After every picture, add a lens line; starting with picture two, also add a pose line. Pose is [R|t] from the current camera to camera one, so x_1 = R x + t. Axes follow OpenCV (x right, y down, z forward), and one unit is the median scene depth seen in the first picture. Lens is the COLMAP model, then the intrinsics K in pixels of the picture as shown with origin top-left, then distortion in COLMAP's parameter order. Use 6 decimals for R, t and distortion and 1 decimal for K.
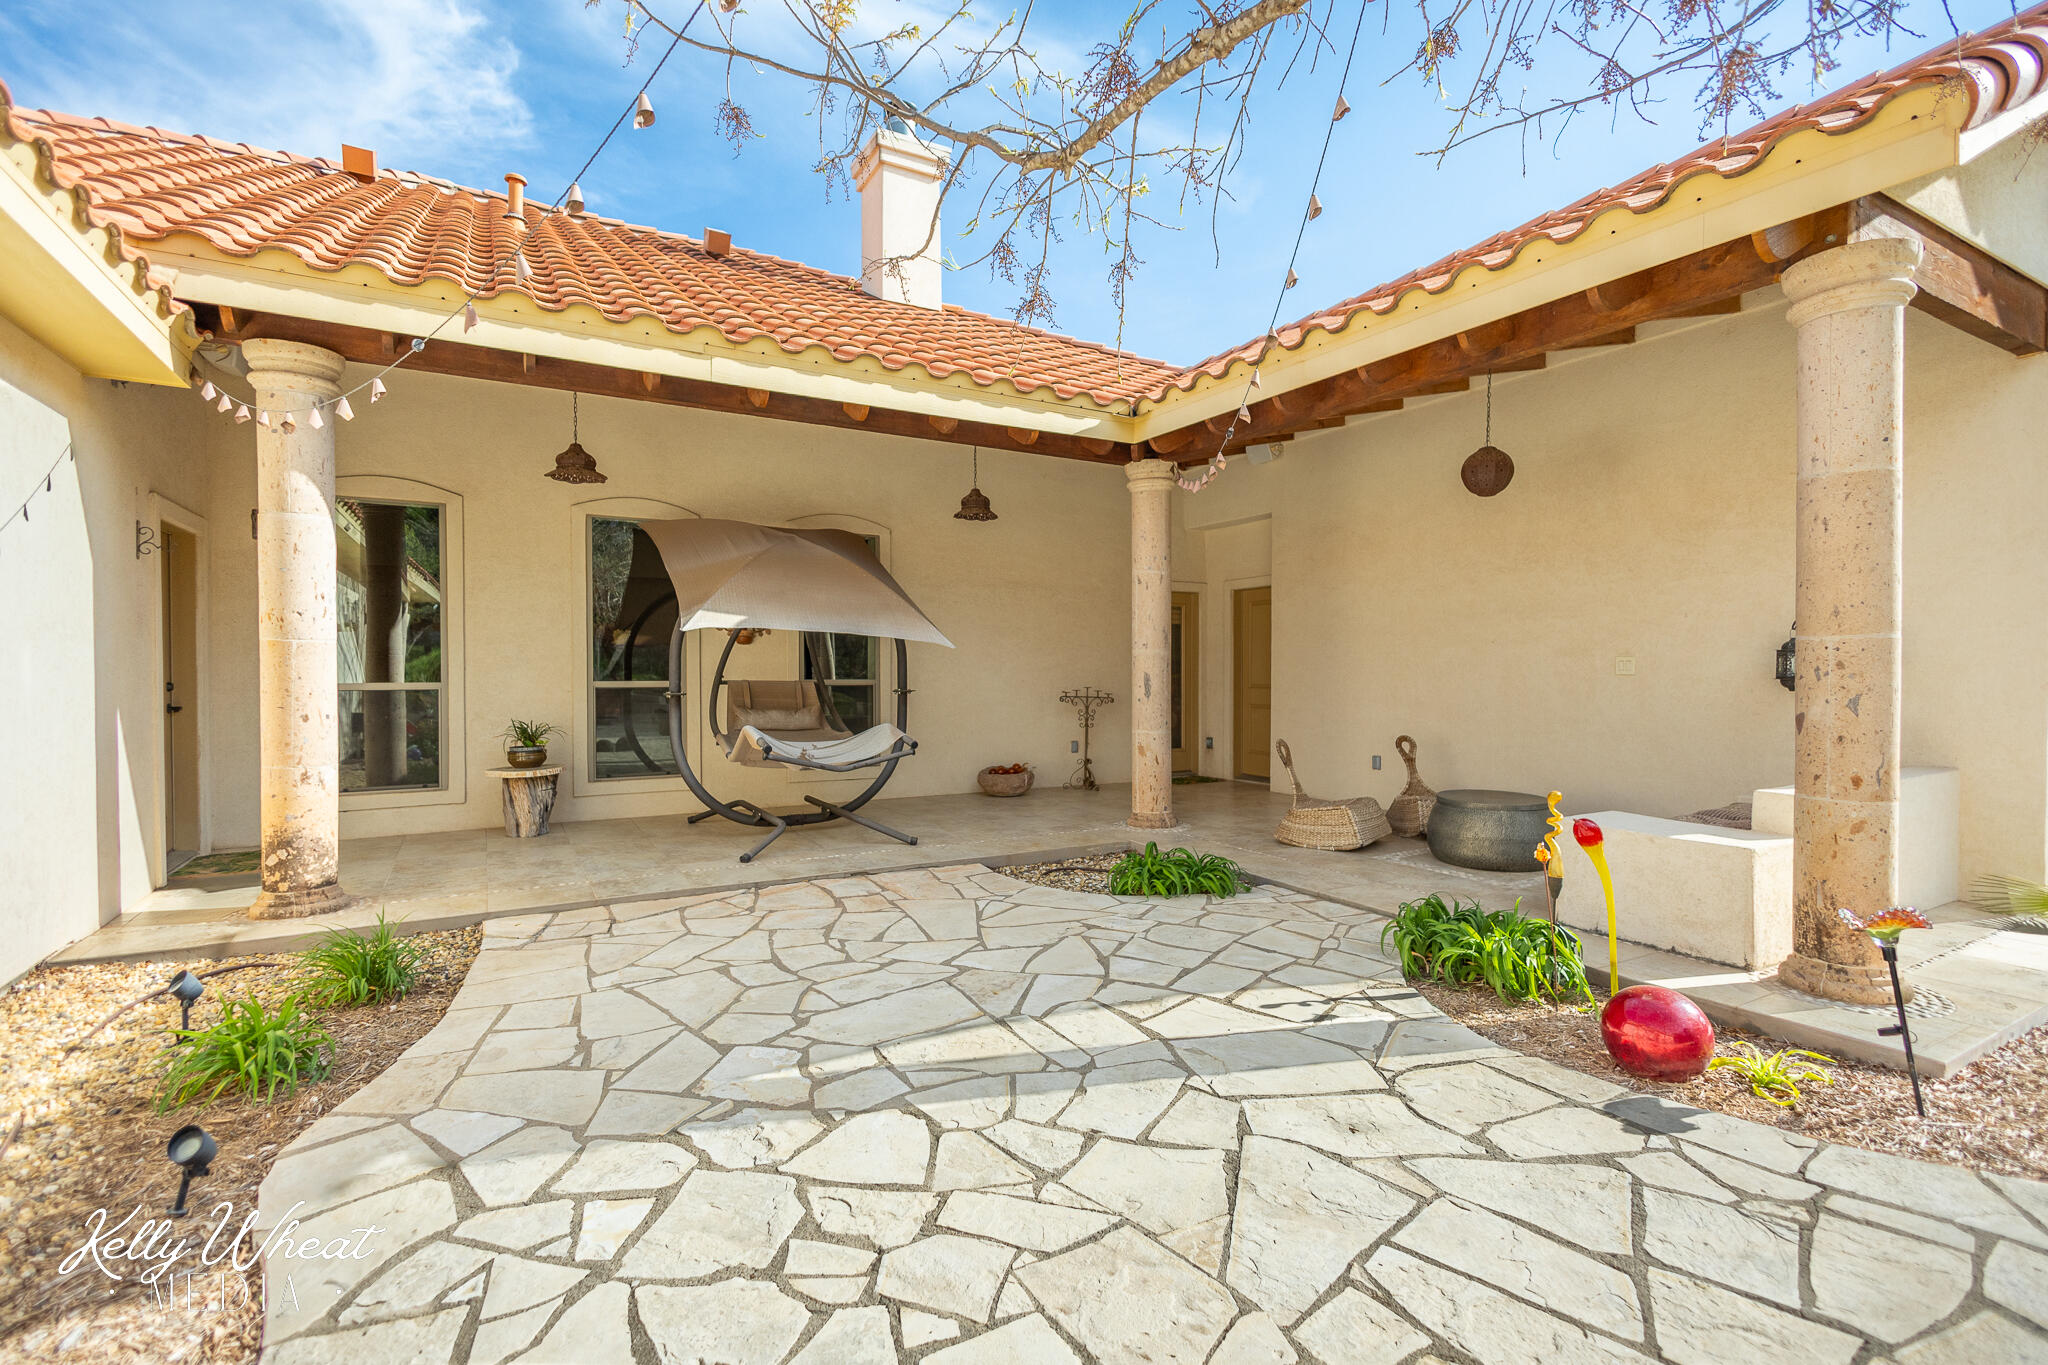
lens RADIAL K [[932.5, 0, 1024.0], [0, 932.5, 682.5], [0, 0, 1]] dist [-0.003599, -0.000561]
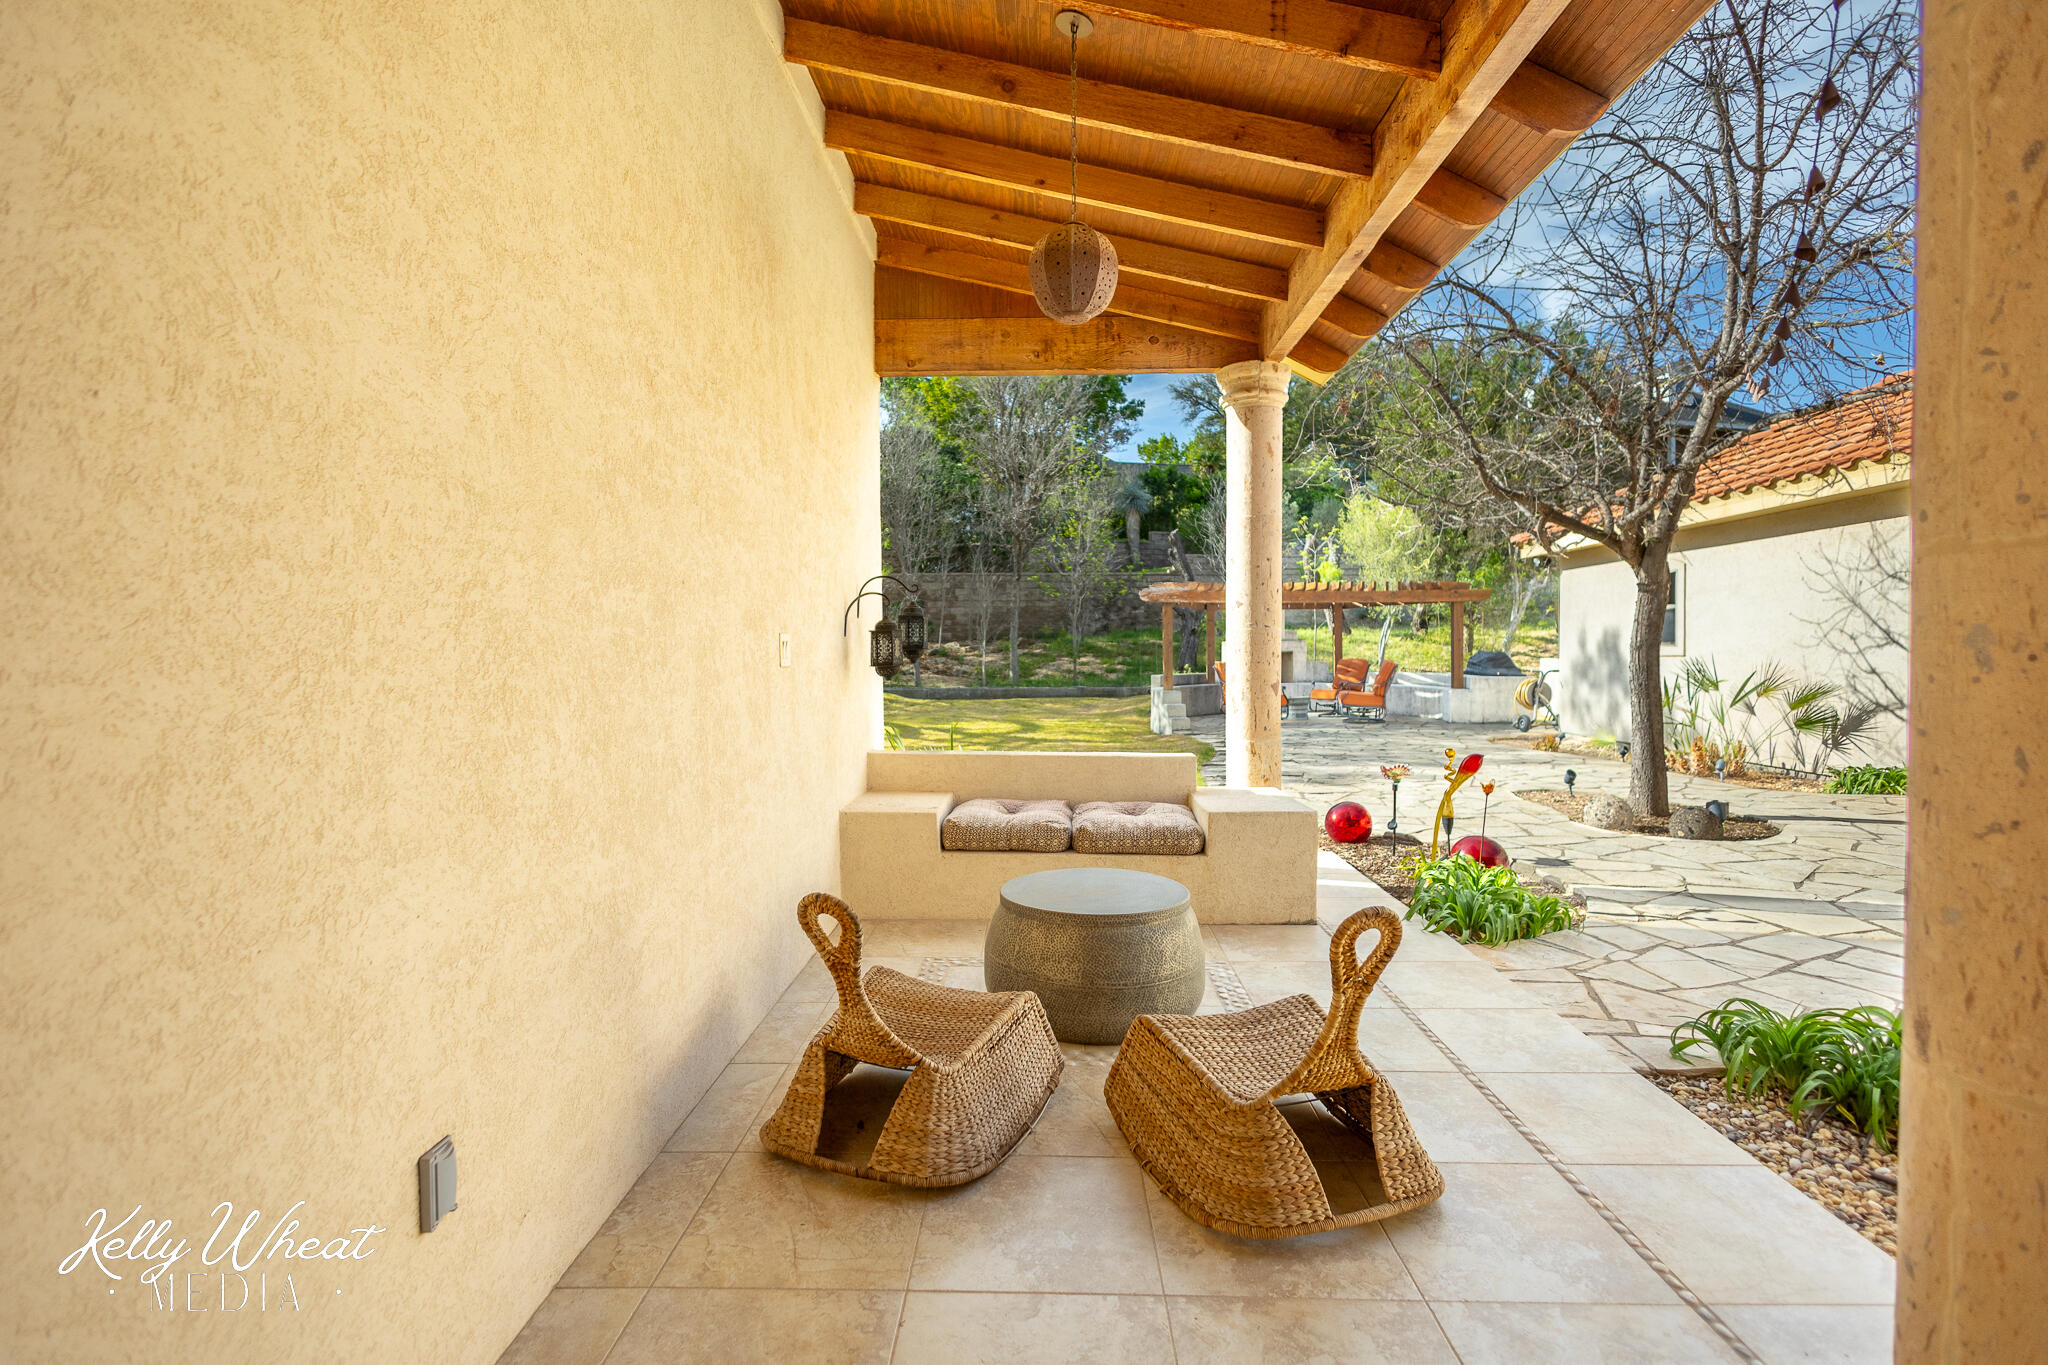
lens RADIAL K [[956.0, 0, 1026.9], [0, 956.0, 667.4], [0, 0, 1]] dist [0.004601, 0.000282]
pose [[-0.856041, -0.005354, 0.516881, 0.336239], [0.011901, 0.999477, 0.030064, -0.031770], [-0.516771, 0.031887, -0.855529, 2.032861]]
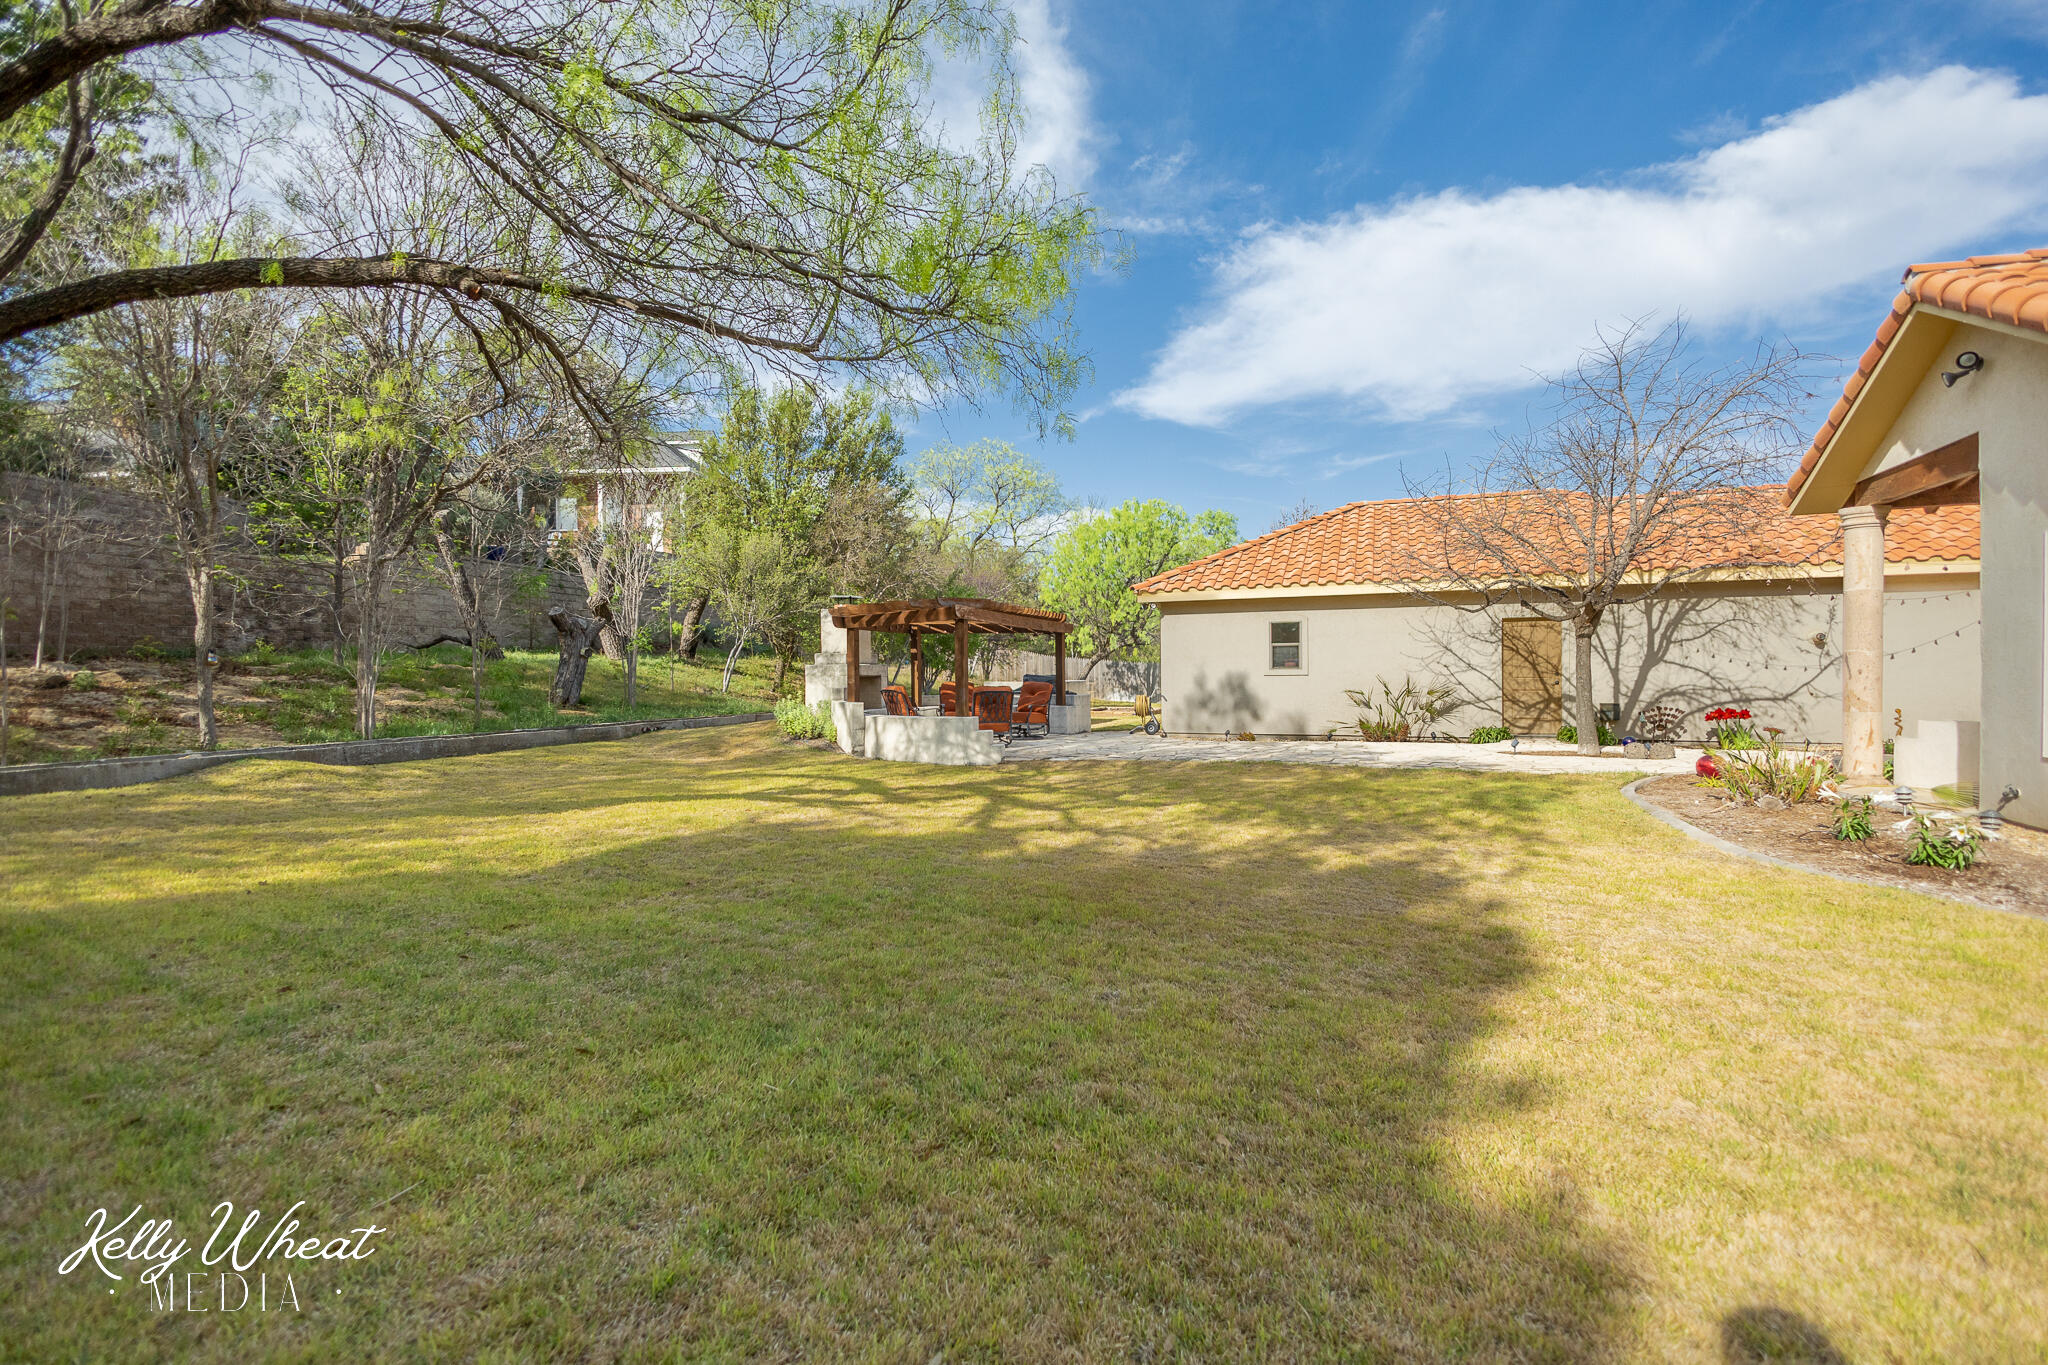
lens RADIAL K [[940.0, 0, 1026.5], [0, 940.0, 680.7], [0, 0, 1]] dist [0.010551, -0.000075]
pose [[-0.773689, 0.009342, -0.633497, 3.579881], [-0.002839, 0.999830, 0.018211, -0.020920], [0.633560, 0.015888, -0.773531, 1.292260]]
